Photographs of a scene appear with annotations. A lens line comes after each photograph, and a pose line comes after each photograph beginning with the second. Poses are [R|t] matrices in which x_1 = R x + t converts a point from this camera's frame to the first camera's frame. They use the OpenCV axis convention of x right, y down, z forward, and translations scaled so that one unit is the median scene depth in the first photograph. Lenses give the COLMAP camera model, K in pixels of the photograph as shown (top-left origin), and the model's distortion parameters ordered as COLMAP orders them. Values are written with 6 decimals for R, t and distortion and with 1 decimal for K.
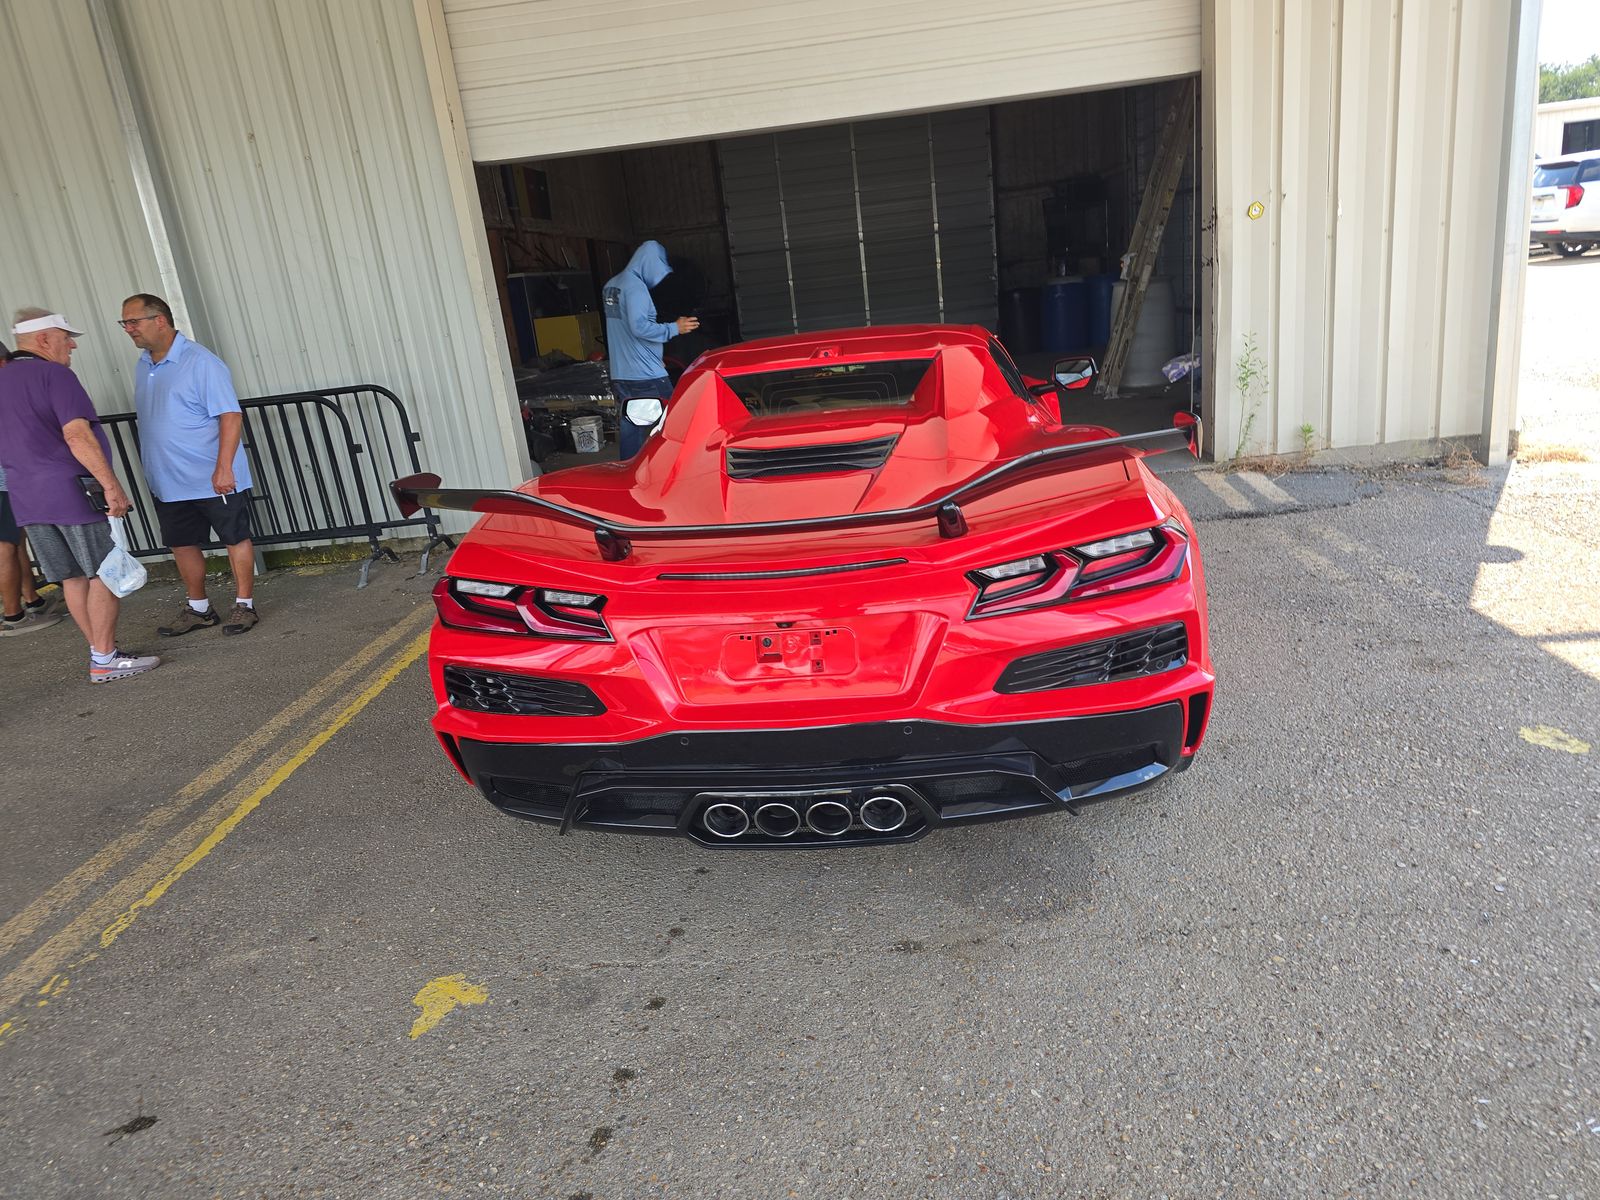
lens RADIAL K [[1082.4, 0, 803.8], [0, 1082.4, 600.1], [0, 0, 1]] dist [0.018901, -0.023808]
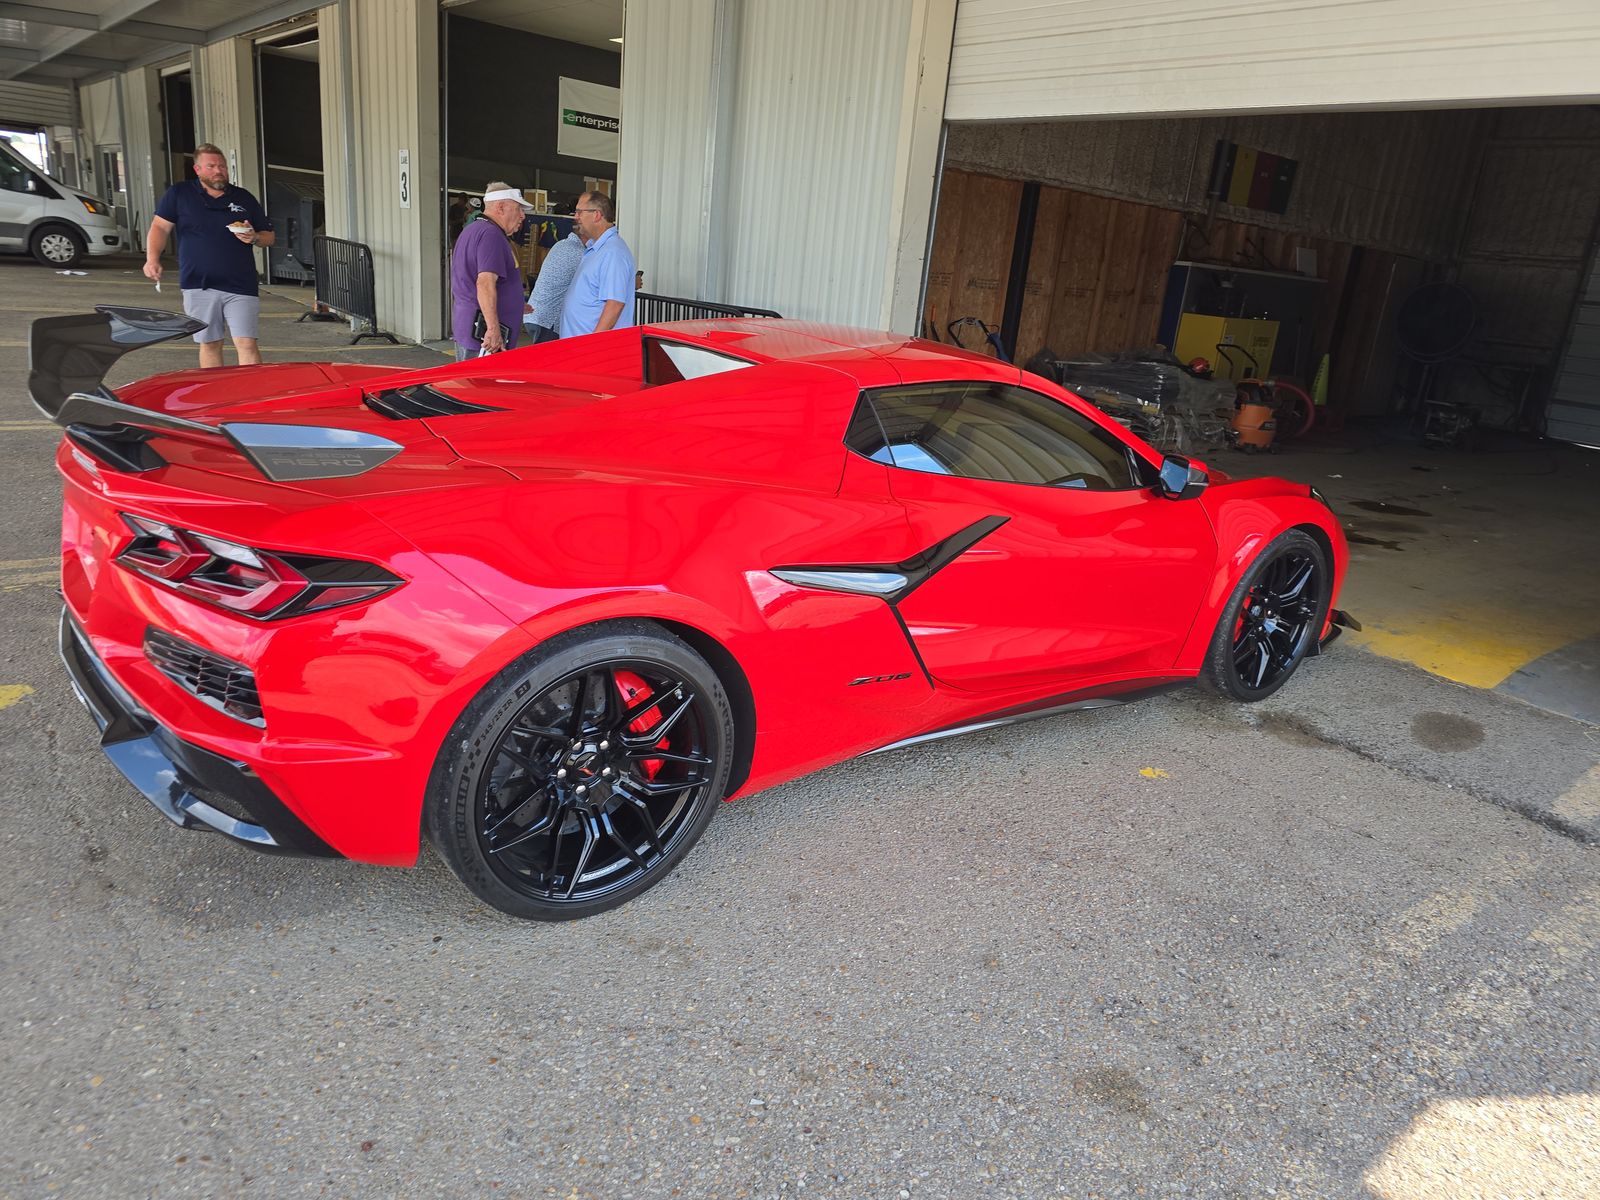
lens RADIAL K [[1082.4, 0, 799.0], [0, 1082.4, 592.7], [0, 0, 1]] dist [0.018901, -0.023808]
pose [[0.660478, 0.379352, -0.647967, 0.474279], [-0.372698, 0.914801, 0.155675, -0.132554], [0.651817, 0.138676, 0.745589, 0.277020]]
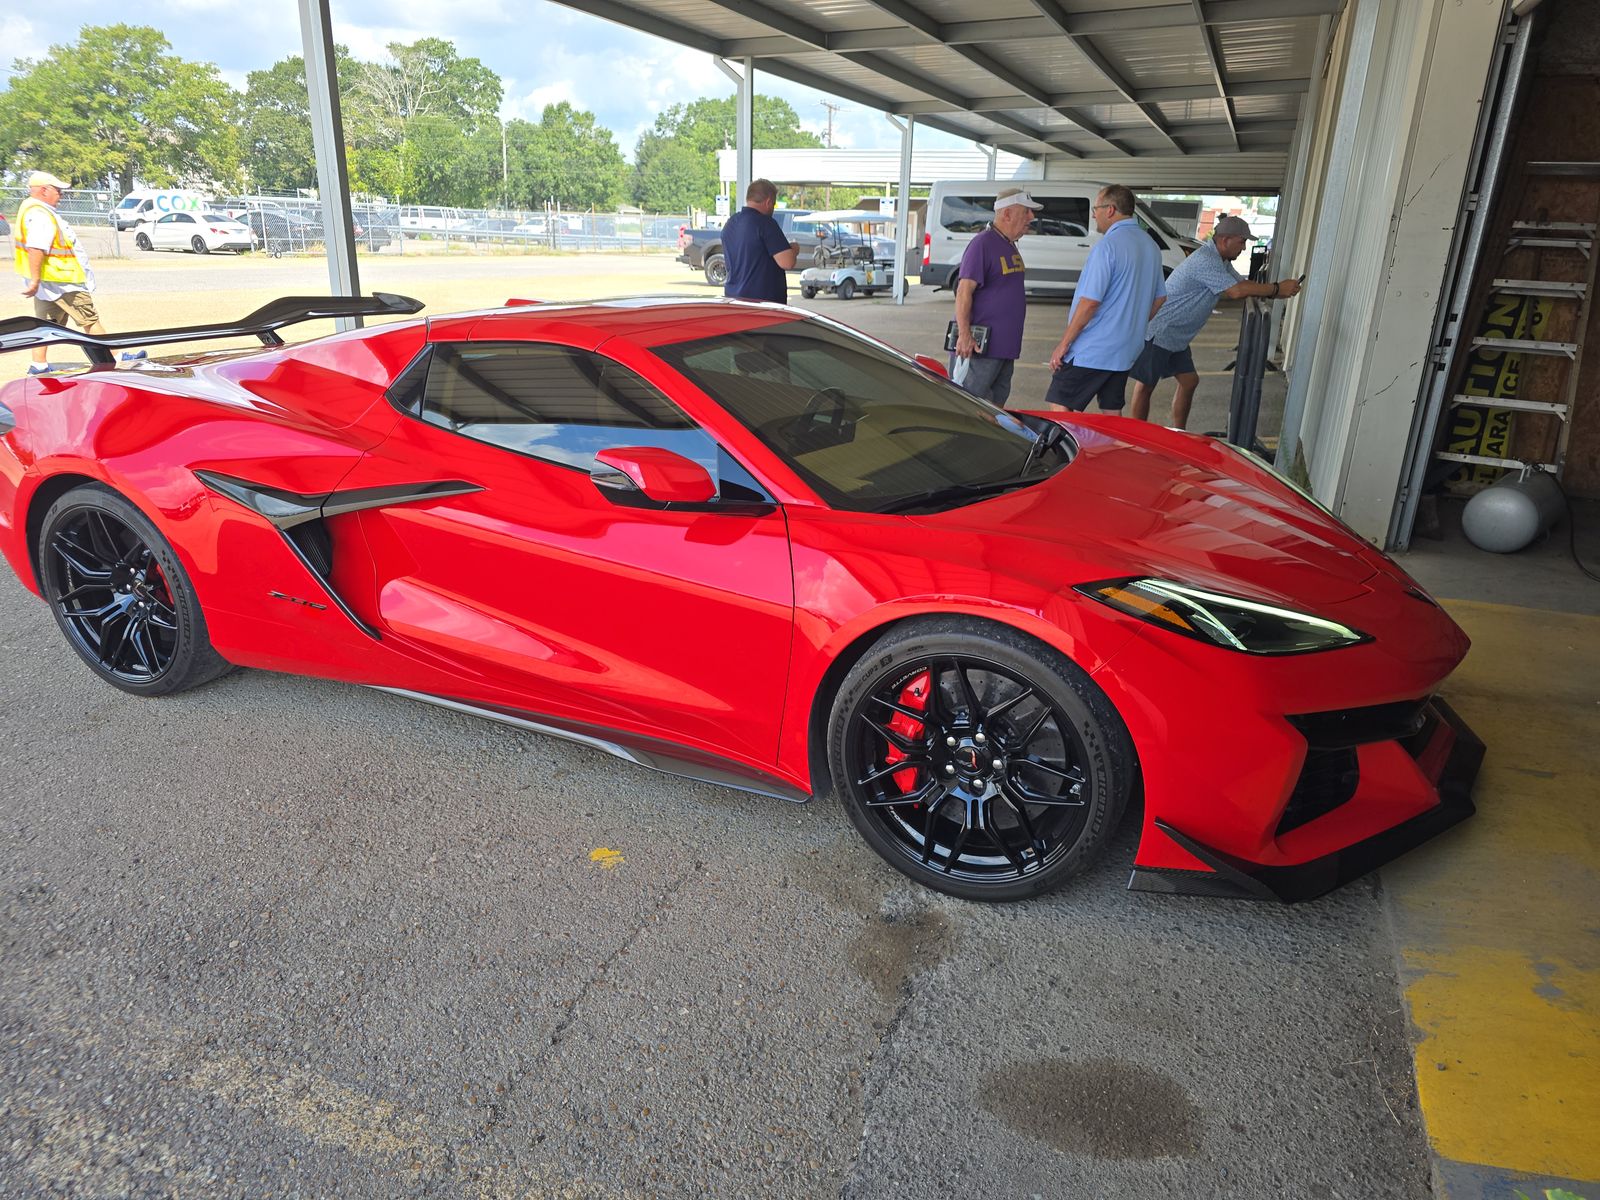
lens RADIAL K [[1082.4, 0, 801.1], [0, 1082.4, 598.0], [0, 0, 1]] dist [0.018901, -0.023808]
pose [[-0.281270, 0.435233, -0.855254, 0.585804], [-0.280324, 0.815097, 0.506987, -0.383687], [0.917772, 0.382348, -0.107256, 0.978228]]
